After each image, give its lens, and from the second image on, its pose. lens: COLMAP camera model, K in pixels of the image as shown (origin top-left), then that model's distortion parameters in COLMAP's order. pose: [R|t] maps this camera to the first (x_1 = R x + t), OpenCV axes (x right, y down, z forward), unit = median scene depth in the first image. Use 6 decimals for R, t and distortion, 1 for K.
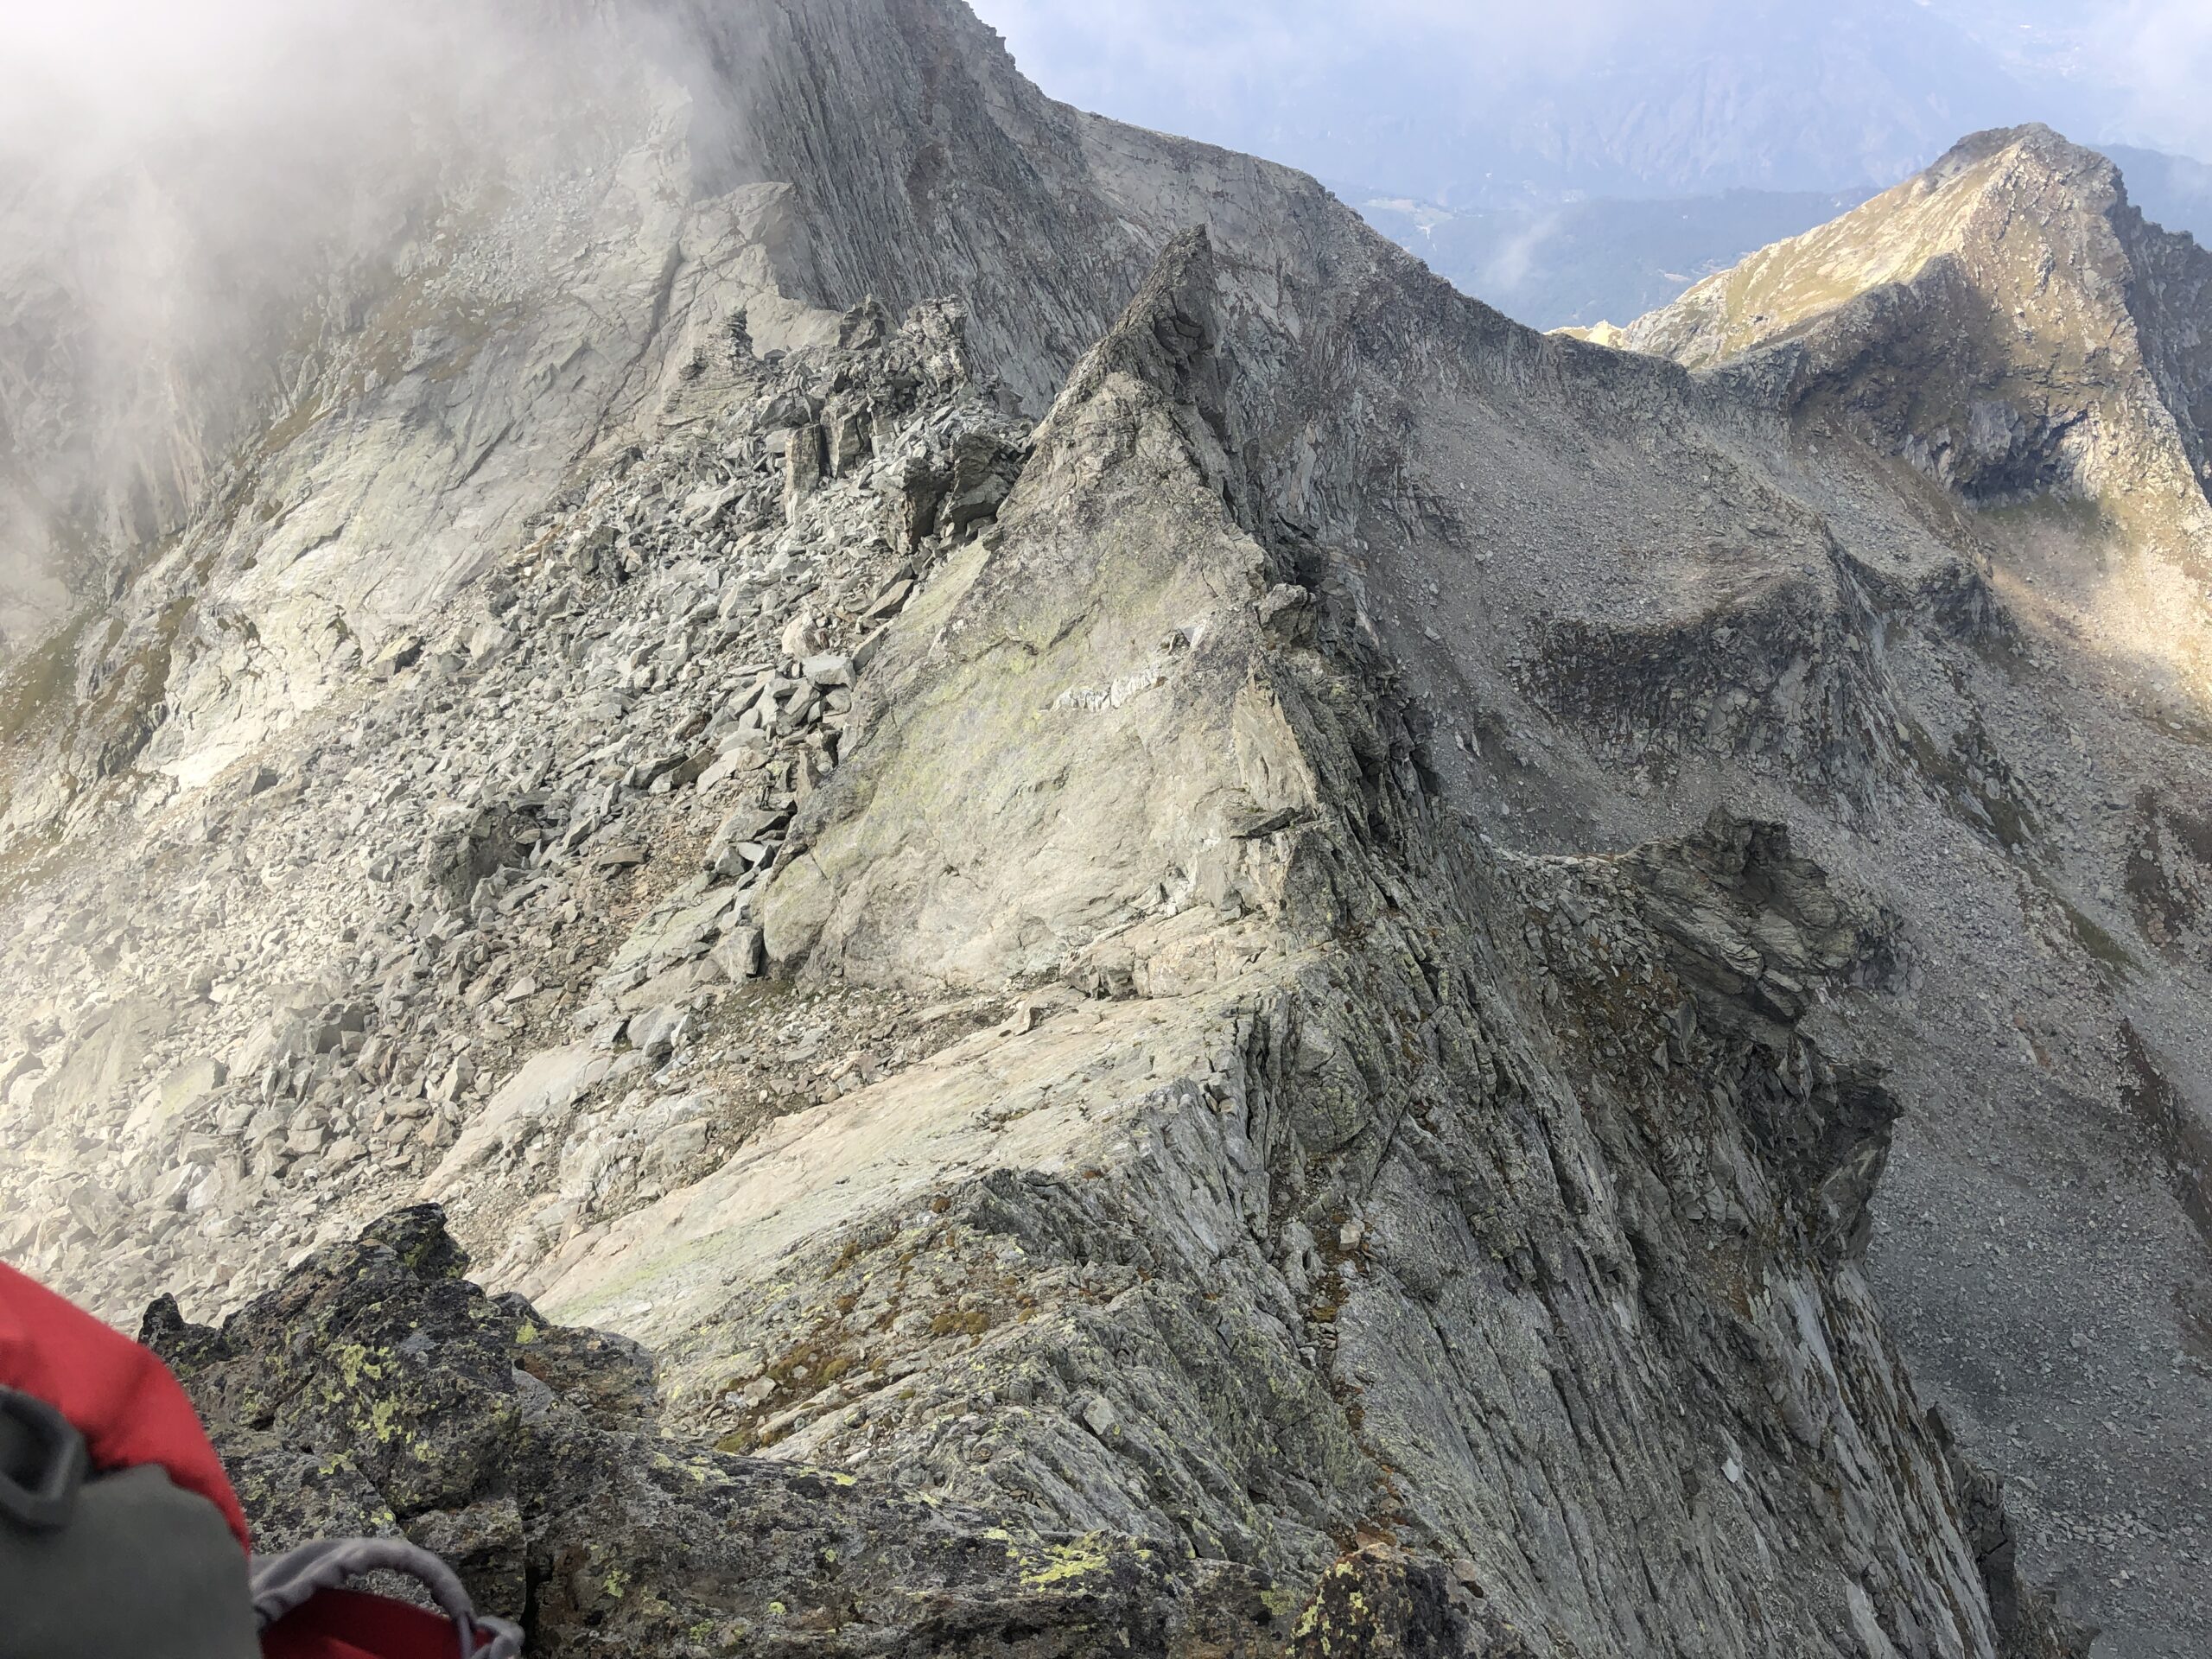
lens RADIAL K [[1881.9, 0, 1119.2], [0, 1881.9, 808.8], [0, 0, 1]] dist [0.004511, -0.002390]
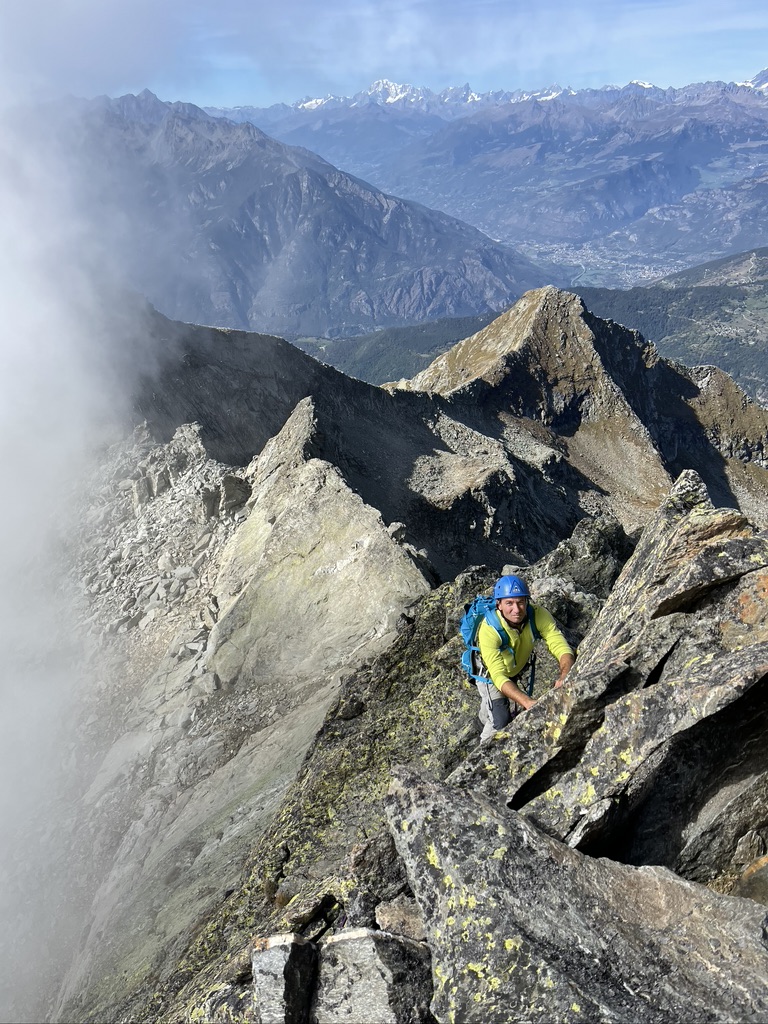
lens RADIAL K [[795.8, 0, 382.6], [0, 795.8, 520.5], [0, 0, 1]] dist [0.051742, -0.006684]
pose [[0.967538, -0.159118, 0.196347, -0.089734], [0.176197, 0.981666, -0.072709, -0.015697], [-0.181178, 0.104944, 0.977835, -0.127401]]
